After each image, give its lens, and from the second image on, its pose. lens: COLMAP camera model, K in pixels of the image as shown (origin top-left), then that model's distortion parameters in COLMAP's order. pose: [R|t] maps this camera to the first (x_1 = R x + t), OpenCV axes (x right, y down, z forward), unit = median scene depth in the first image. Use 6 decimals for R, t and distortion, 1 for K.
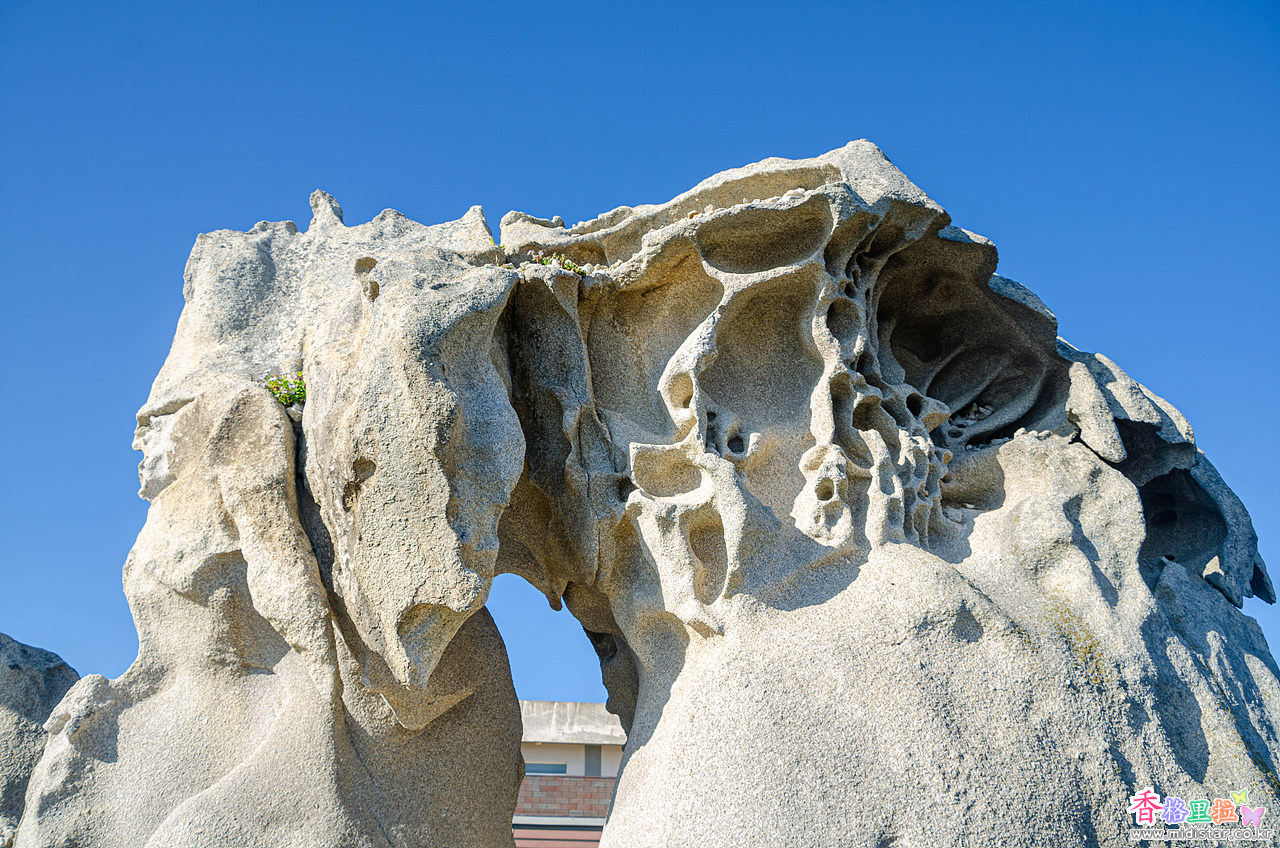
lens RADIAL K [[1064.8, 0, 636.4], [0, 1064.8, 436.6], [0, 0, 1]] dist [-0.128526, 0.117155]
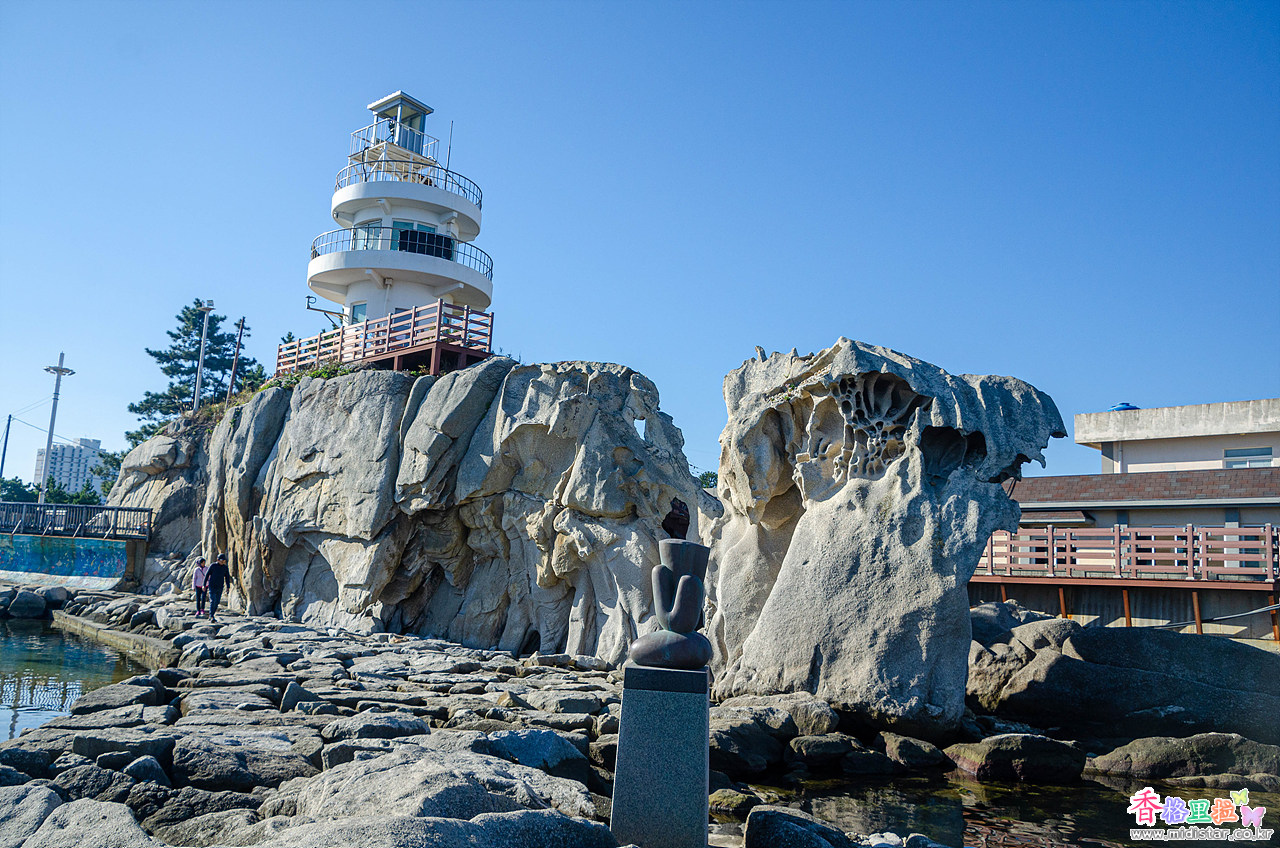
lens RADIAL K [[1064.8, 0, 636.4], [0, 1064.8, 436.6], [0, 0, 1]] dist [-0.128526, 0.117155]
pose [[0.616155, -0.081676, -0.783378, 2.437756], [0.324559, 0.932568, 0.158047, -0.780658], [0.717645, -0.351634, 0.601115, -1.519488]]
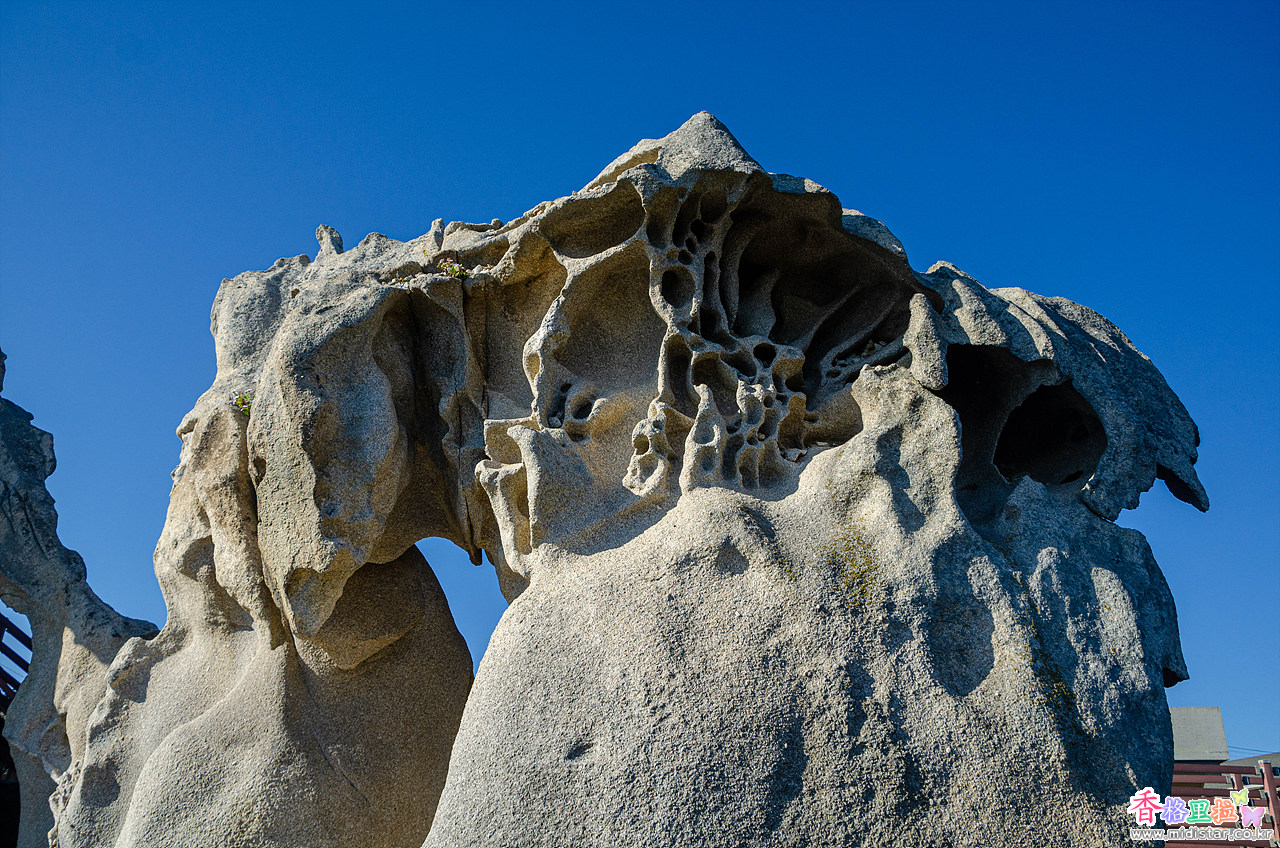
lens RADIAL K [[1064.8, 0, 636.4], [0, 1064.8, 436.6], [0, 0, 1]] dist [-0.128526, 0.117155]
pose [[0.956732, -0.097332, -0.274210, 0.456099], [0.110159, 0.993407, 0.031736, 0.004870], [0.269313, -0.060570, 0.961146, -0.076649]]
